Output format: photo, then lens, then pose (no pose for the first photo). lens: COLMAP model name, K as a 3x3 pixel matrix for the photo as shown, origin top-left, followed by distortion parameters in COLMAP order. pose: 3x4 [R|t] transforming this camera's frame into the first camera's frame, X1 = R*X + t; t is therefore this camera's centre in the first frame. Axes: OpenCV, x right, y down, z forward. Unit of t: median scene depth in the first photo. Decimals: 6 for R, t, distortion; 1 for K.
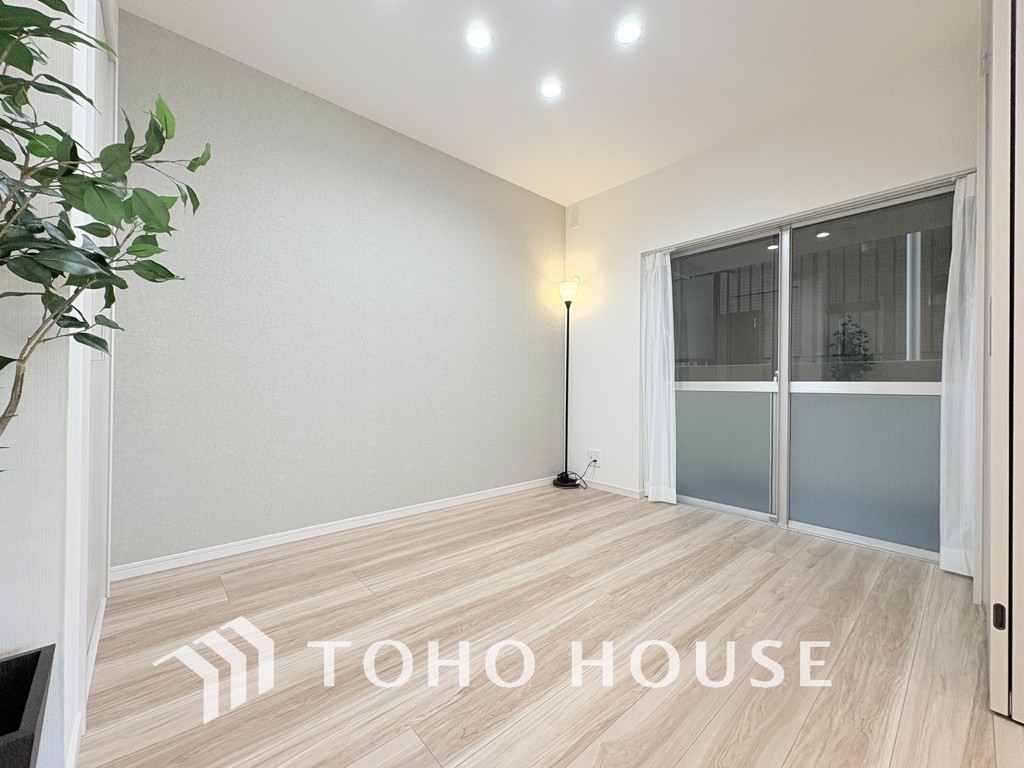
lens RADIAL K [[410.7, 0, 511.0], [0, 410.7, 387.3], [0, 0, 1]] dist [0.003488, 0.000617]
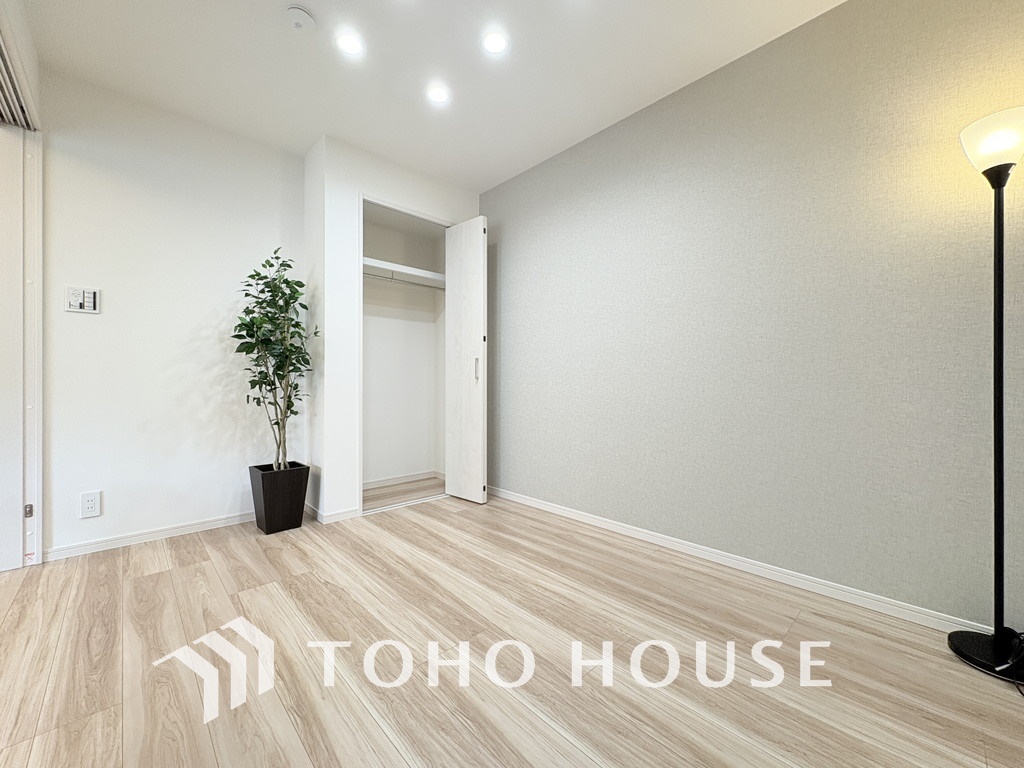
lens RADIAL K [[410.7, 0, 509.8], [0, 410.7, 383.1], [0, 0, 1]] dist [0.003488, 0.000617]
pose [[0.030393, -0.011739, -0.999469, 0.785360], [-0.006255, 0.999909, -0.011934, -0.010109], [0.999518, 0.006614, 0.030317, 0.863454]]
